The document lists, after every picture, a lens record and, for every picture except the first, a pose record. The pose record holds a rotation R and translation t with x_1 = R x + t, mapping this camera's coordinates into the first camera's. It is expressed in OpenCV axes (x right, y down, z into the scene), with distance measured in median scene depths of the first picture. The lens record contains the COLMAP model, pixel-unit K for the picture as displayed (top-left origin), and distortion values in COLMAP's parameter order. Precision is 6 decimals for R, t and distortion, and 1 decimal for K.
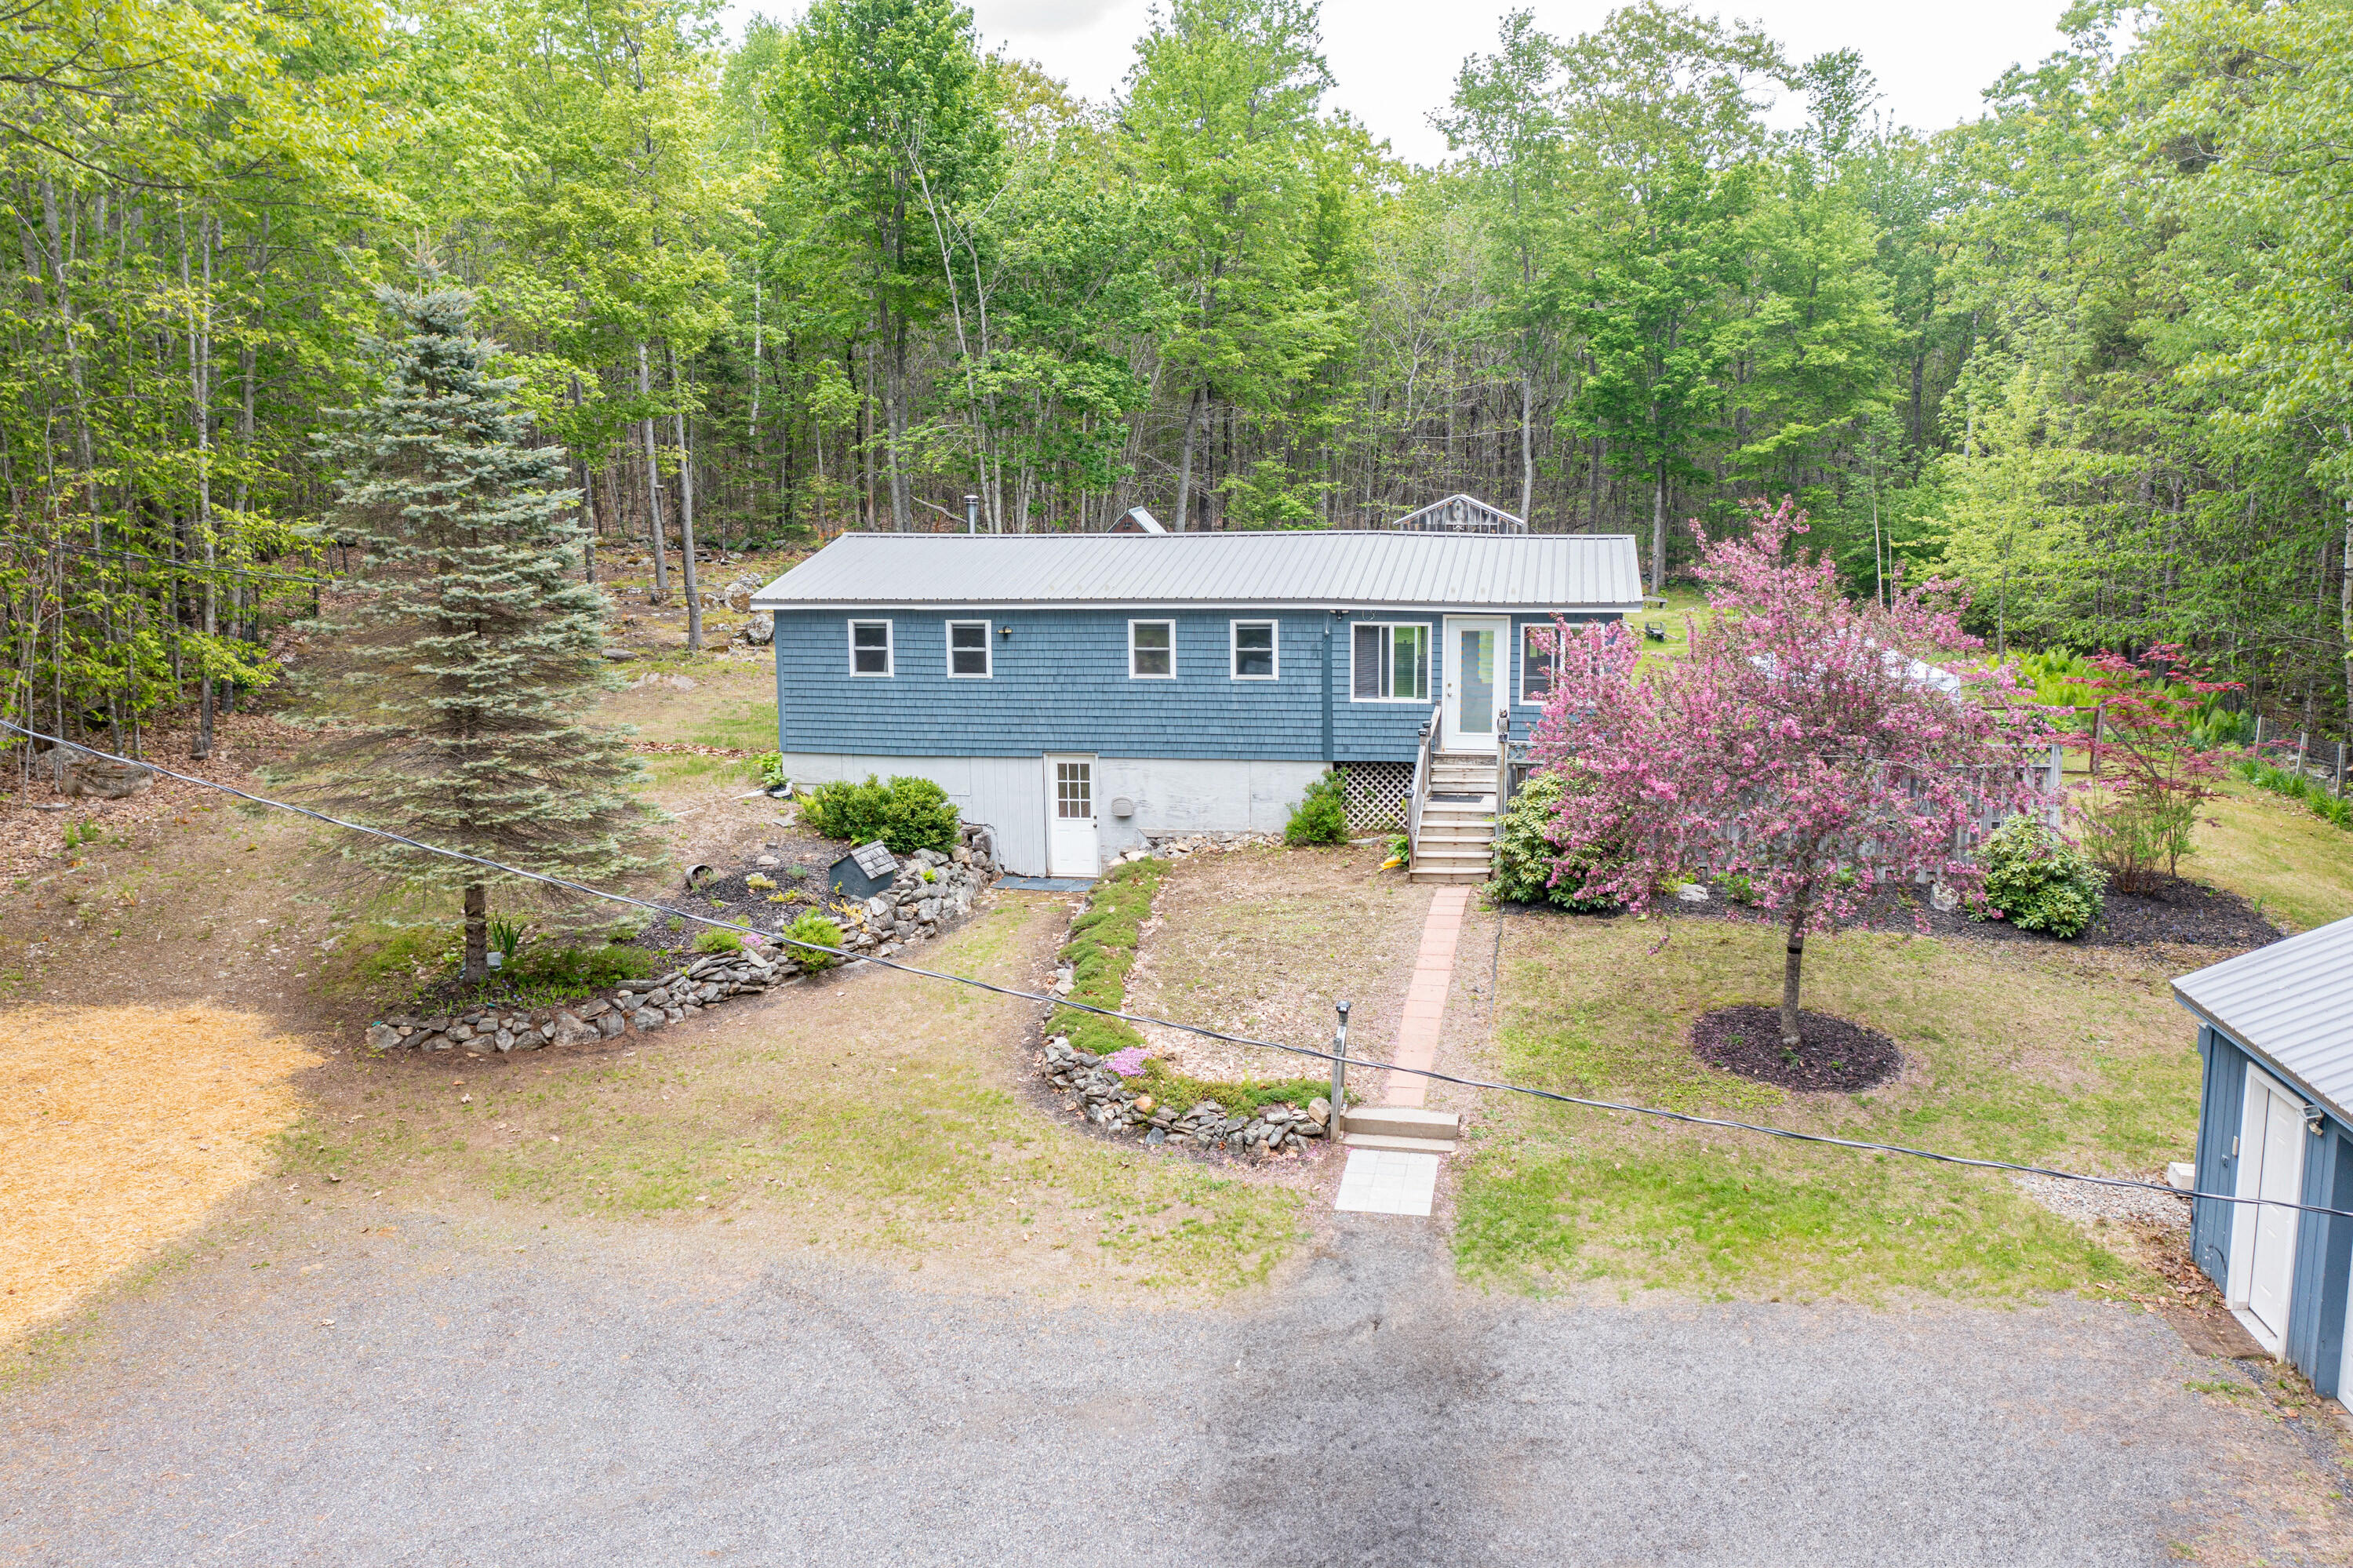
lens RADIAL K [[1858.4, 0, 1176.5], [0, 1858.4, 784.0], [0, 0, 1]] dist [-0.020823, 0.003558]
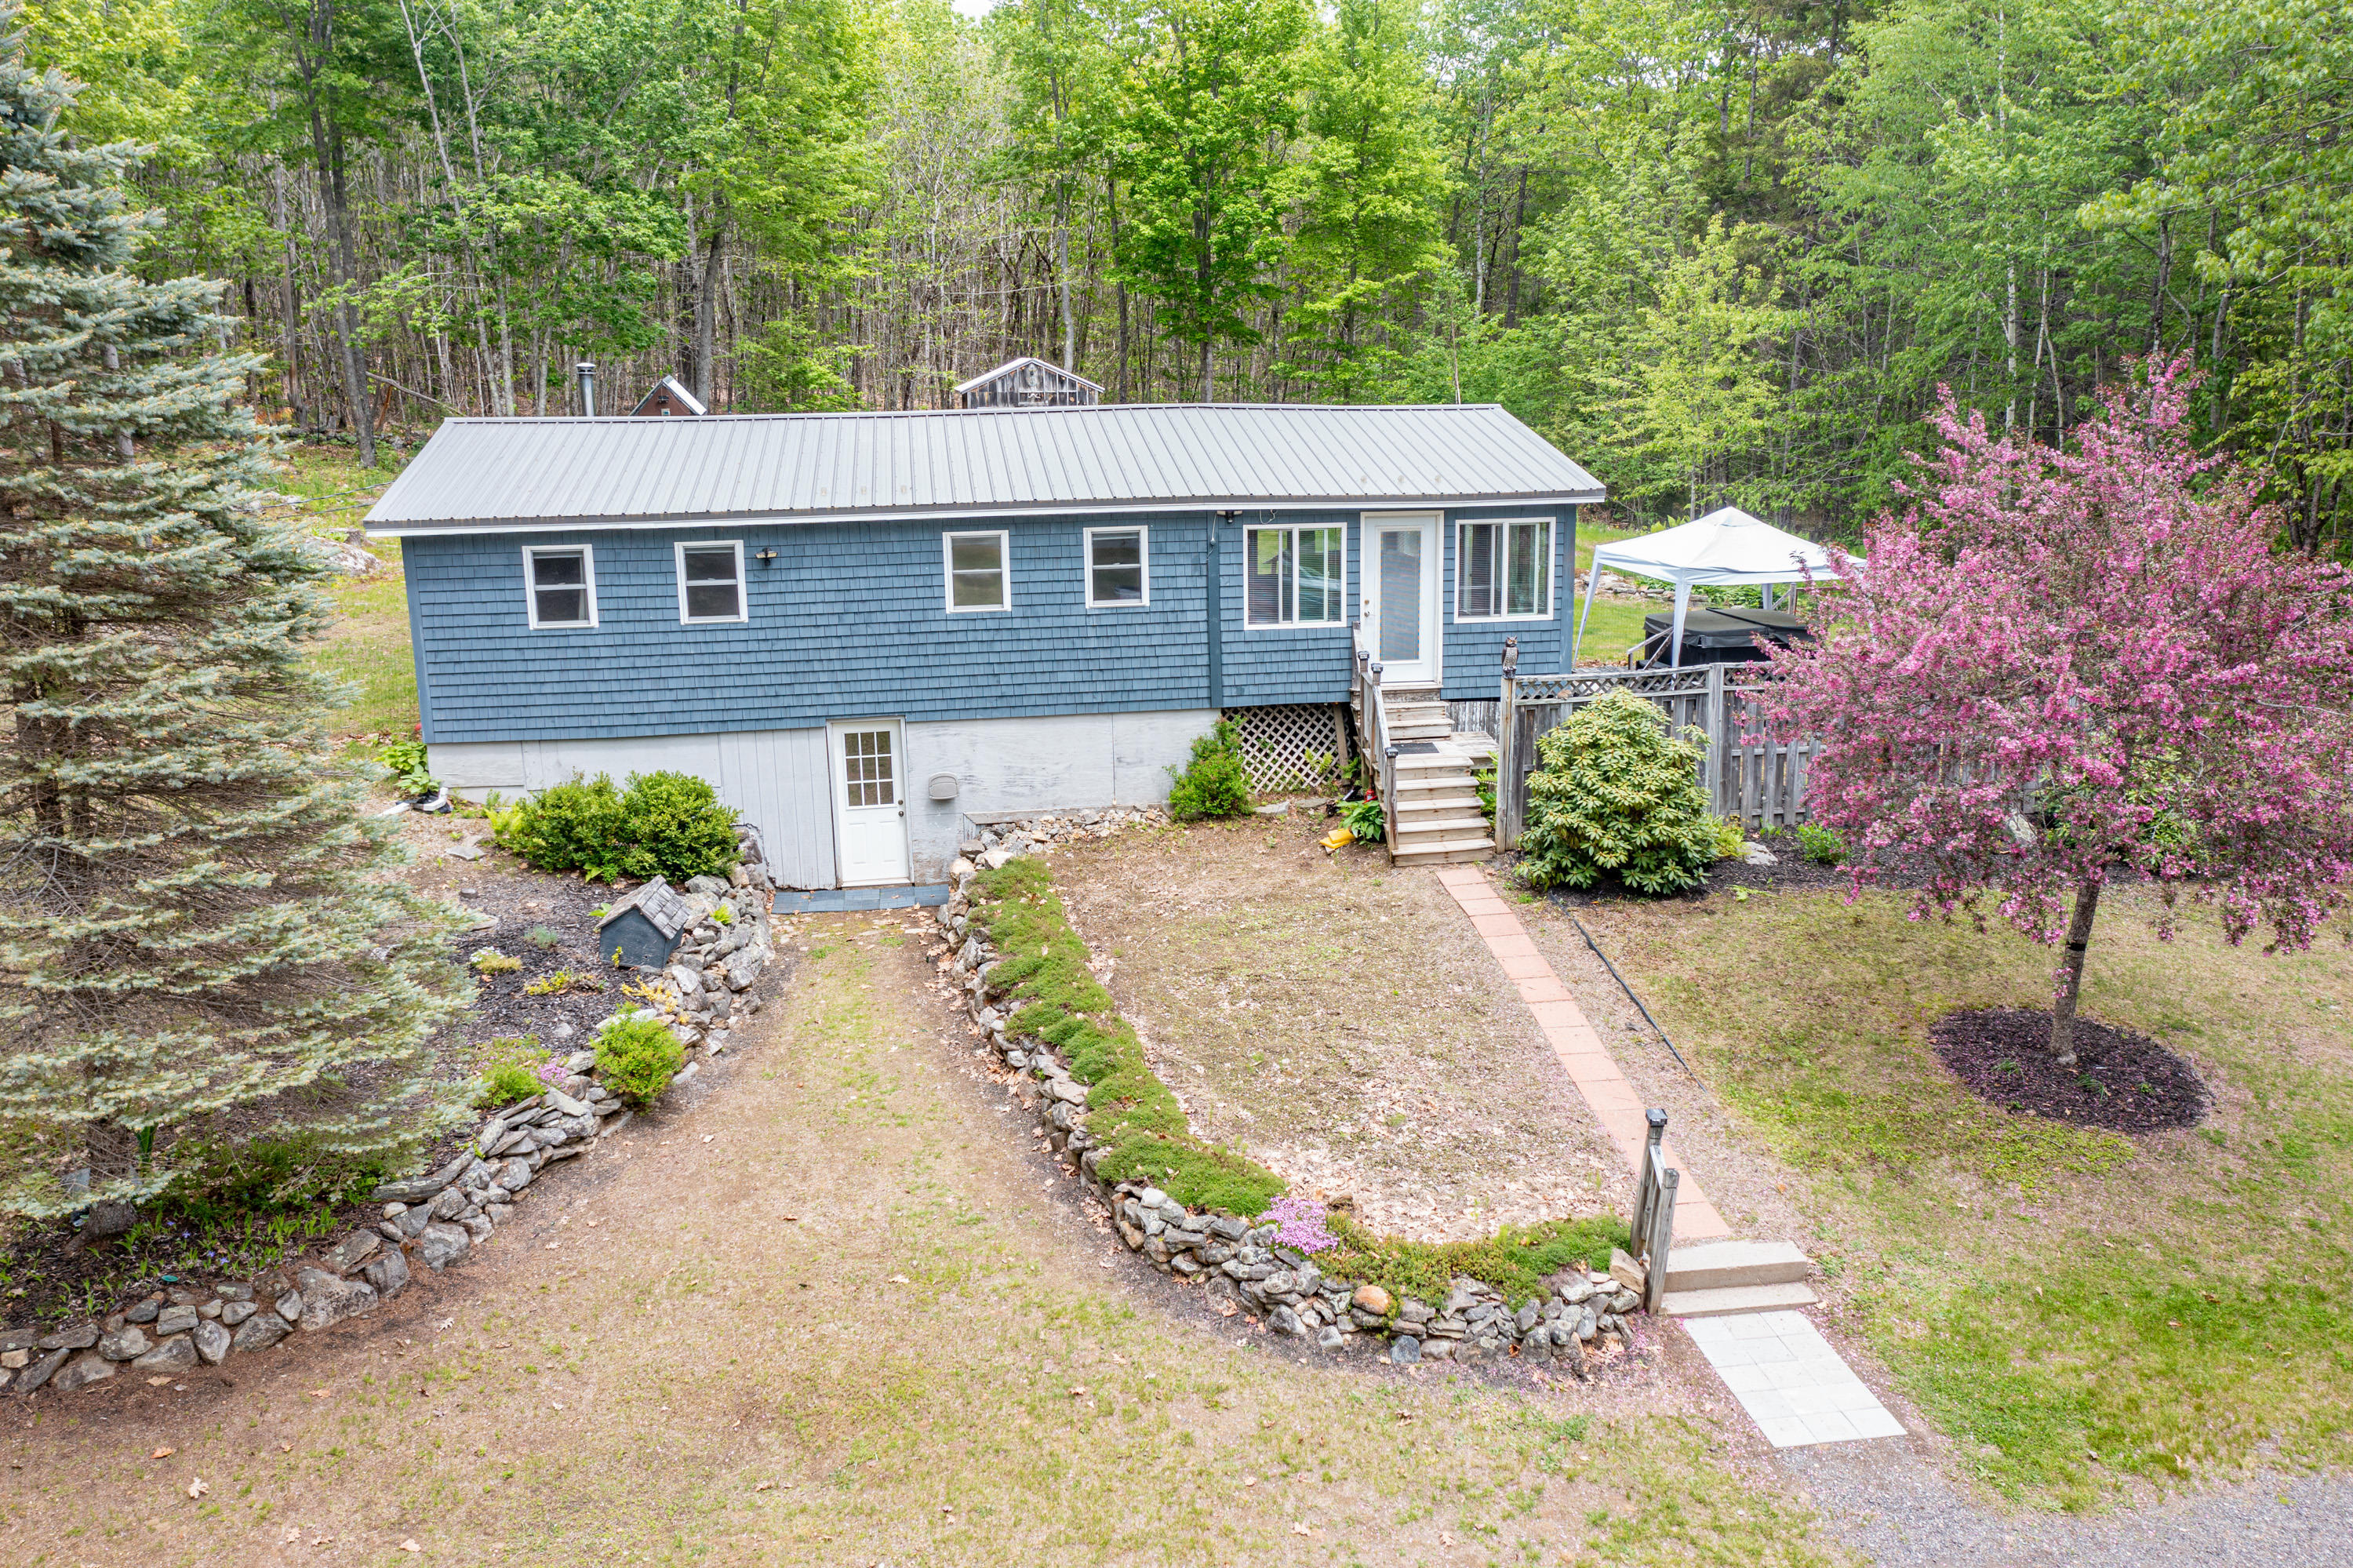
lens RADIAL K [[1858.4, 0, 1176.5], [0, 1858.4, 784.0], [0, 0, 1]] dist [-0.020823, 0.003558]
pose [[0.940351, -0.082264, 0.330110, -0.195683], [0.058853, 0.995031, 0.080314, -0.045008], [-0.335076, -0.056096, 0.940520, 0.288235]]
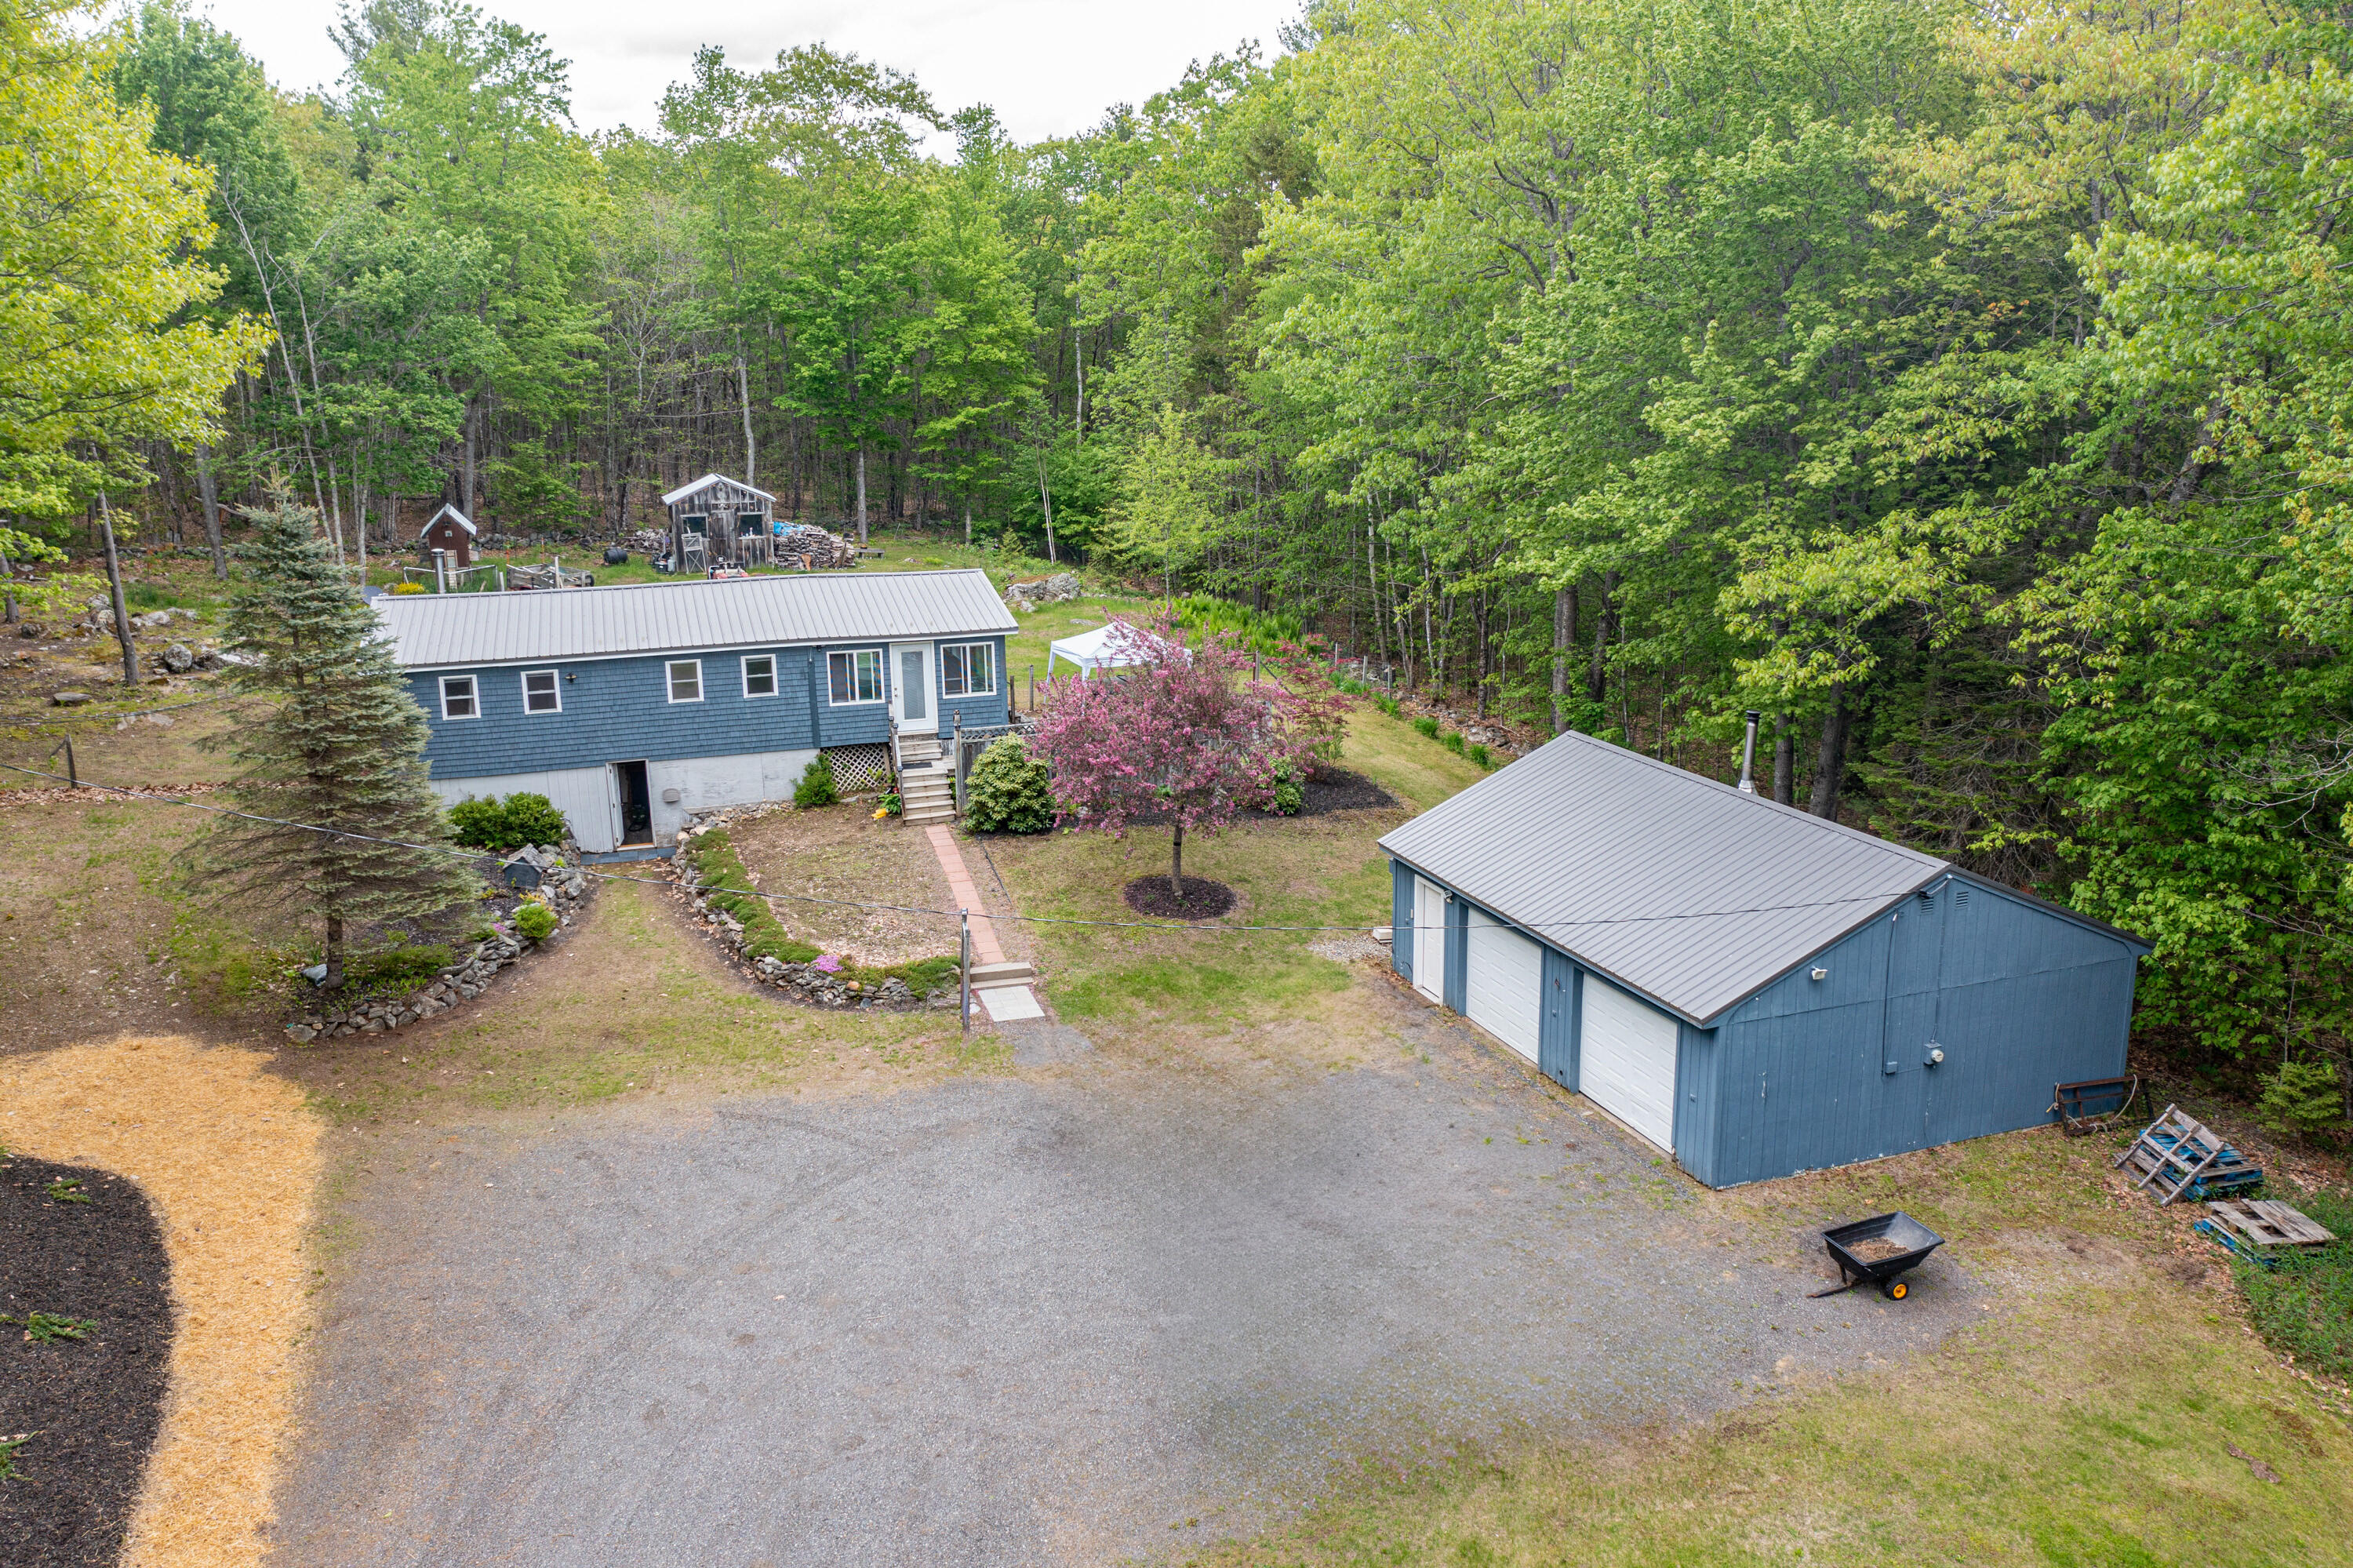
lens RADIAL K [[1858.0, 0, 1176.5], [0, 1858.0, 784.0], [0, 0, 1]] dist [-0.022982, 0.011986]
pose [[0.877475, -0.116781, 0.465187, -0.359881], [0.083879, 0.992322, 0.090893, -0.095072], [-0.472230, -0.040737, 0.880534, -0.422153]]
